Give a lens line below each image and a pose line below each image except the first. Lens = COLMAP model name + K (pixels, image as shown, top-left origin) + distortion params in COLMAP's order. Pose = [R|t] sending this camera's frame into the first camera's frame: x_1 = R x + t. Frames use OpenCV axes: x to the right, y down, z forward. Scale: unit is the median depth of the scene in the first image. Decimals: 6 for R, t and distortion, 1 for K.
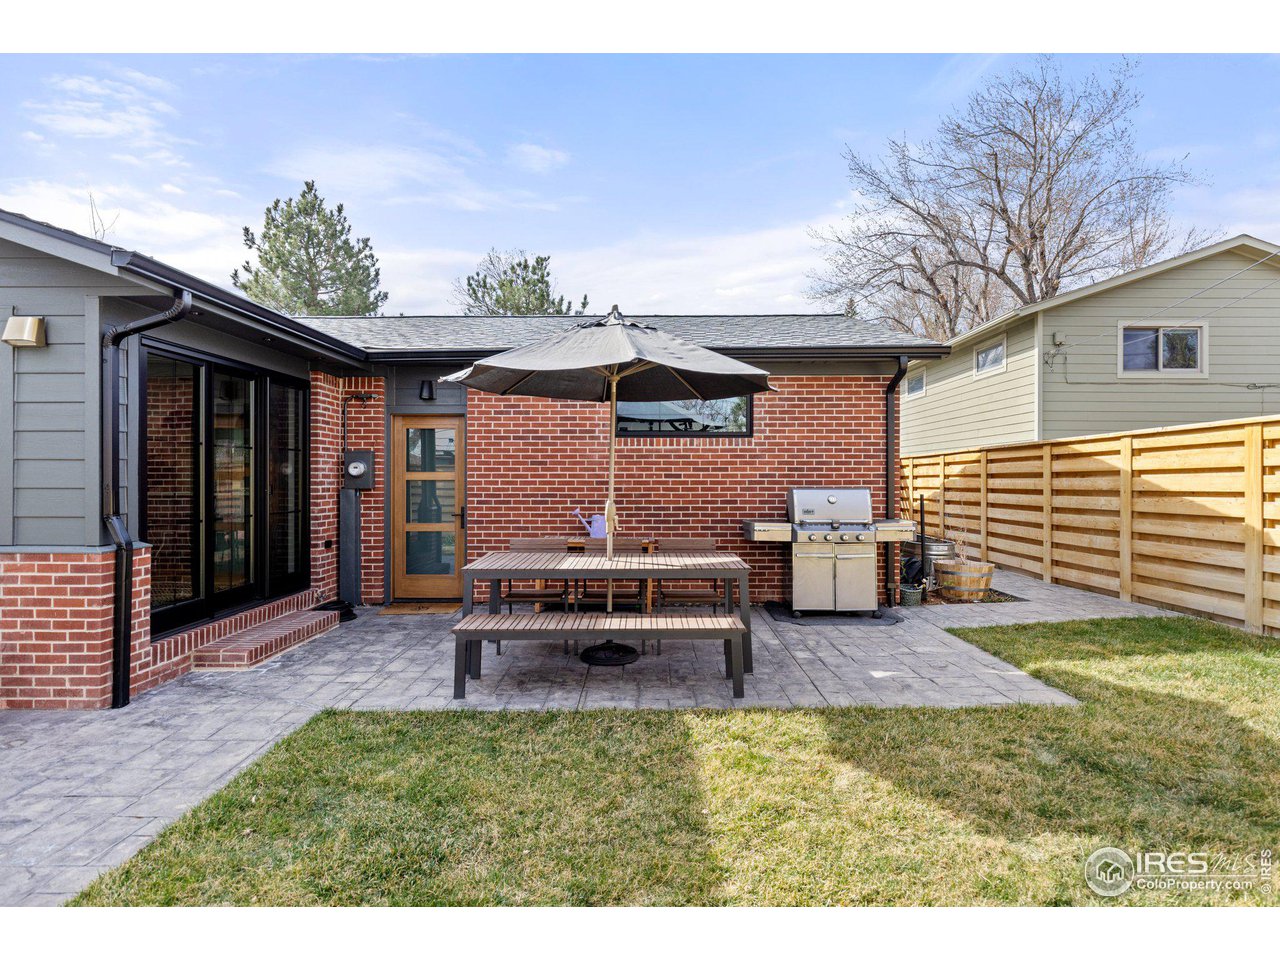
lens RADIAL K [[679.3, 0, 644.6], [0, 679.3, 479.4], [0, 0, 1]] dist [-0.002558, -0.000071]
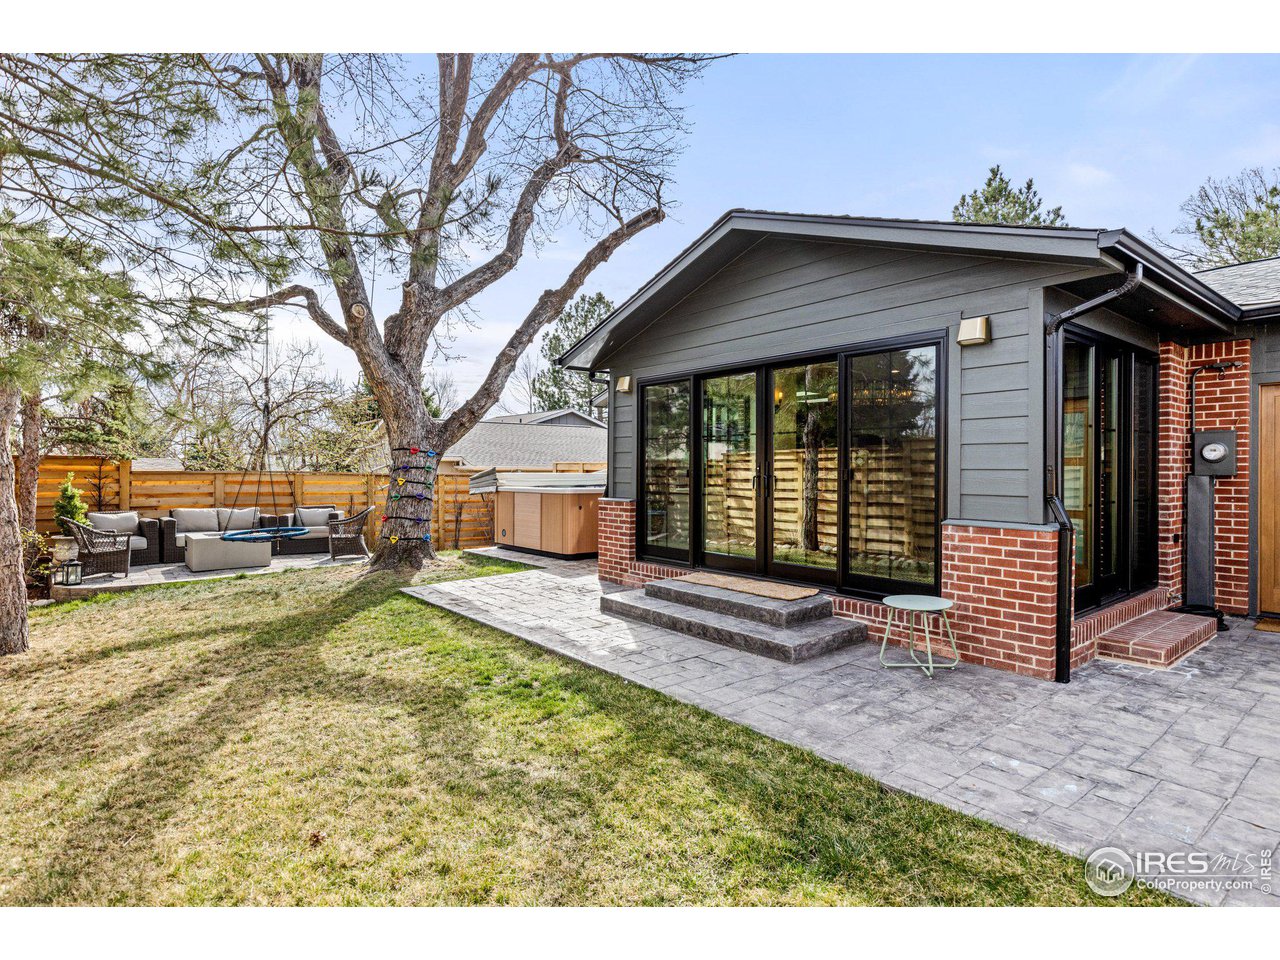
lens RADIAL K [[679.3, 0, 644.7], [0, 679.3, 473.5], [0, 0, 1]] dist [-0.002558, -0.000071]
pose [[0.631159, 0.006320, -0.775627, -0.227500], [-0.002817, 0.999979, 0.005855, 0.008875], [0.775648, -0.001510, 0.631164, -0.085853]]
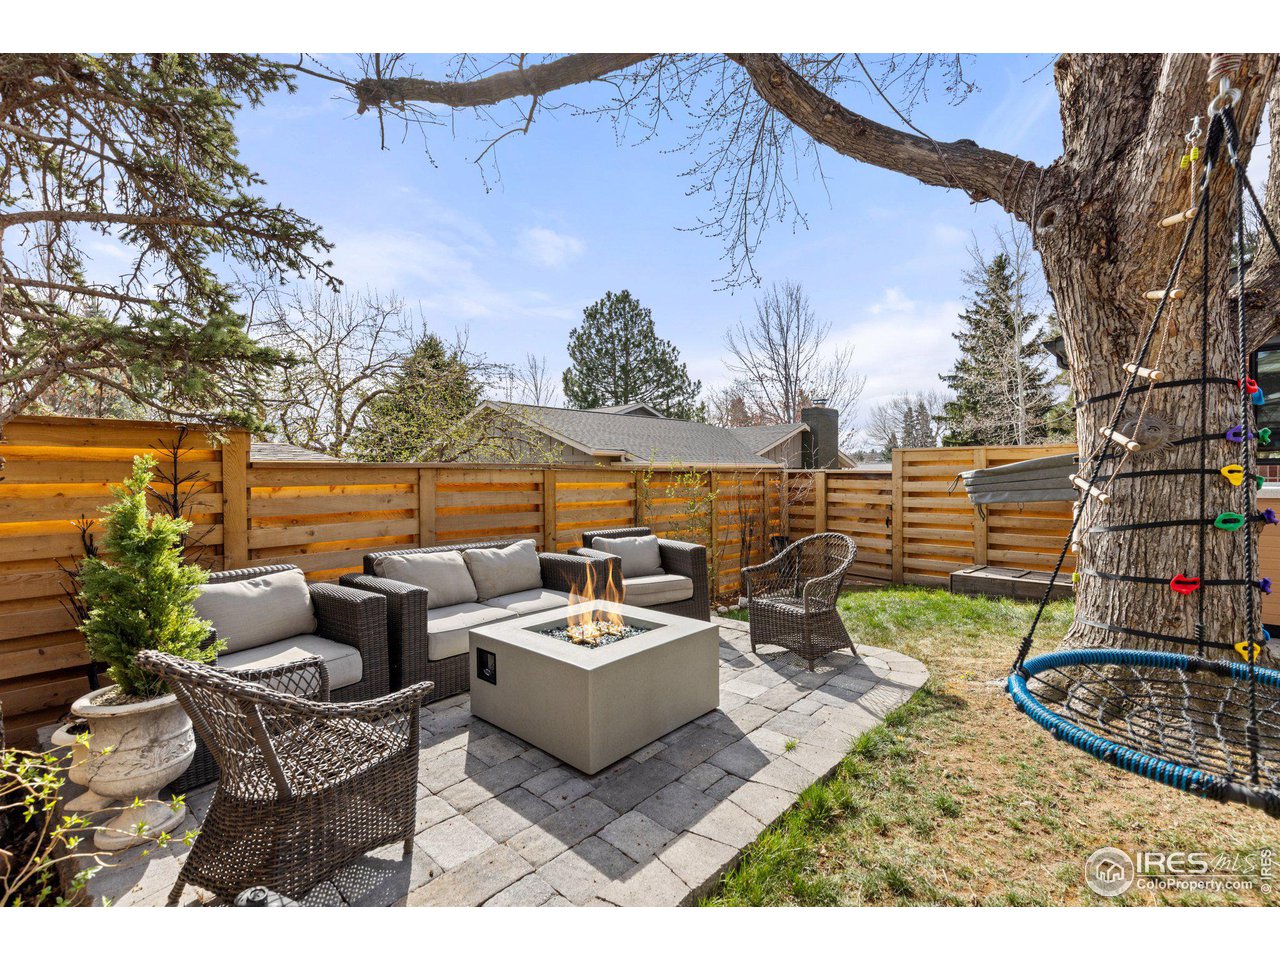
lens RADIAL K [[569.4, 0, 638.8], [0, 569.4, 484.4], [0, 0, 1]] dist [0.003537, -0.000111]
pose [[0.733822, 0.007341, -0.679302, -0.397326], [0.007979, 0.999780, 0.019423, 0.011457], [0.679295, -0.019674, 0.733602, -0.095715]]
